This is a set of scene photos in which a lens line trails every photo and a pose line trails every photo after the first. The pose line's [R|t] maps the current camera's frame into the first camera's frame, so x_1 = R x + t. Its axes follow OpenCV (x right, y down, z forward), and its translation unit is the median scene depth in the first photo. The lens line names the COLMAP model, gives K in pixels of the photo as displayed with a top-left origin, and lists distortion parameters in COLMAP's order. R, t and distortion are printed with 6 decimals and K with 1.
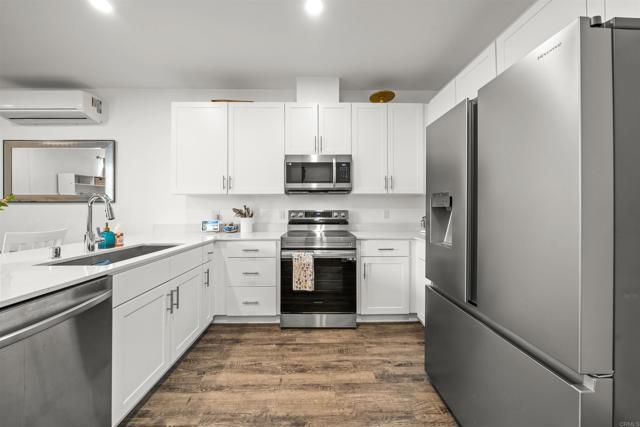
lens RADIAL K [[216.2, 0, 319.8], [0, 216.2, 209.1], [0, 0, 1]] dist [-0.005074, -0.000159]
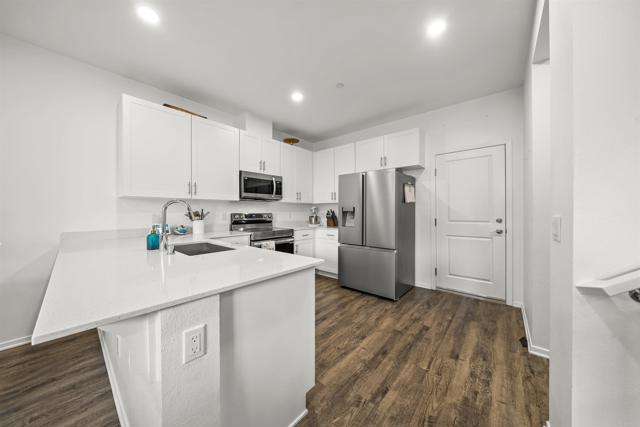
lens RADIAL K [[216.2, 0, 320.2], [0, 216.2, 211.1], [0, 0, 1]] dist [-0.005074, -0.000159]
pose [[0.662197, 0.002953, 0.749324, -0.789758], [0.004147, 0.999962, -0.007606, 0.004248], [-0.749318, 0.008144, 0.662160, -0.207632]]
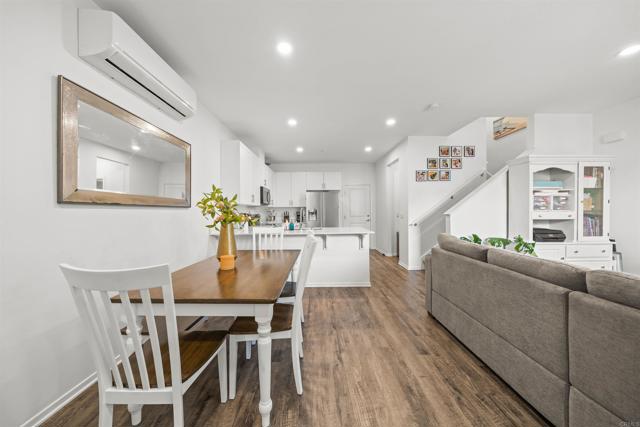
lens RADIAL K [[216.2, 0, 319.5], [0, 216.2, 211.4], [0, 0, 1]] dist [-0.005074, -0.000159]
pose [[0.007307, 0.003565, 0.999967, -2.095502], [0.012457, 0.999916, -0.003656, -0.002904], [-0.999896, 0.012483, 0.007262, 0.434925]]
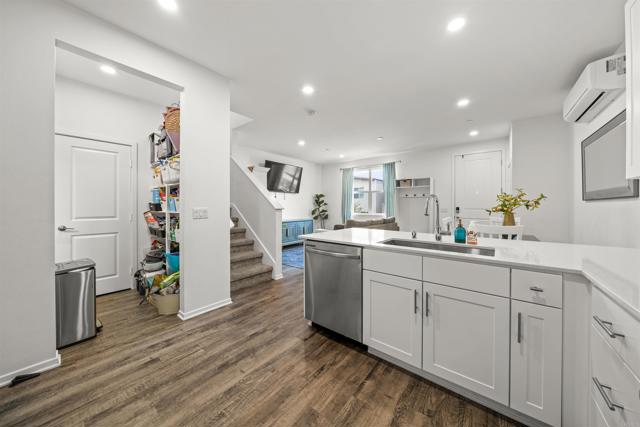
lens RADIAL K [[216.2, 0, 319.9], [0, 216.2, 209.5], [0, 0, 1]] dist [-0.005074, -0.000159]
pose [[-0.643446, 0.006914, -0.765460, 0.194162], [-0.007619, 0.999852, 0.015436, -0.000953], [0.765454, 0.015764, -0.643298, 0.733689]]
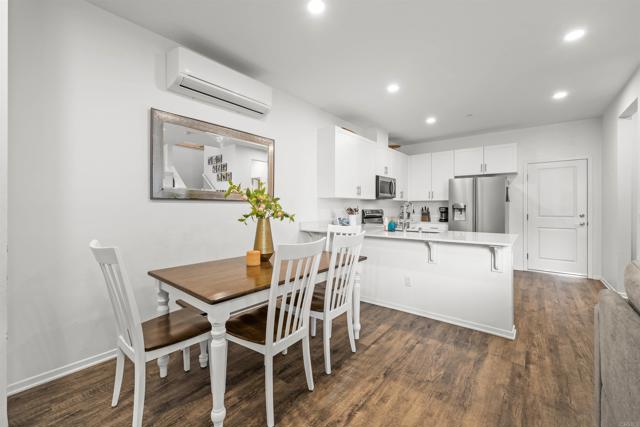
lens RADIAL K [[266.8, 0, 322.1], [0, 266.8, 206.7], [0, 0, 1]] dist [0.003387, 0.000371]
pose [[0.637784, 0.005615, 0.770195, -1.907955], [0.000253, 0.999972, -0.007499, 0.000238], [-0.770215, 0.004978, 0.637765, 0.039849]]
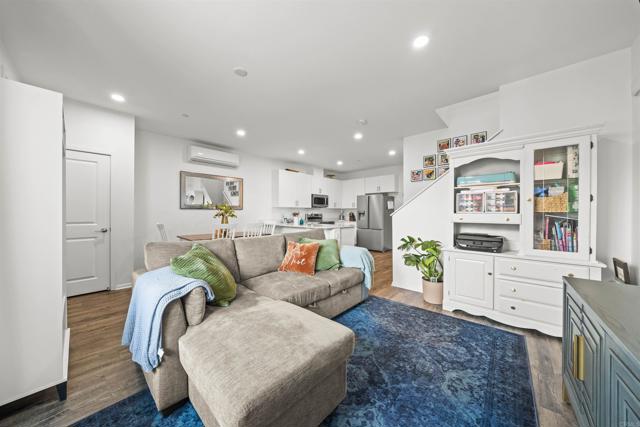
lens RADIAL K [[216.2, 0, 321.7], [0, 216.2, 210.3], [0, 0, 1]] dist [-0.005074, -0.000159]
pose [[0.684171, 0.012820, 0.729209, -2.077028], [0.000482, 0.999837, -0.018029, 0.012935], [-0.729321, 0.012686, 0.684054, -0.996893]]
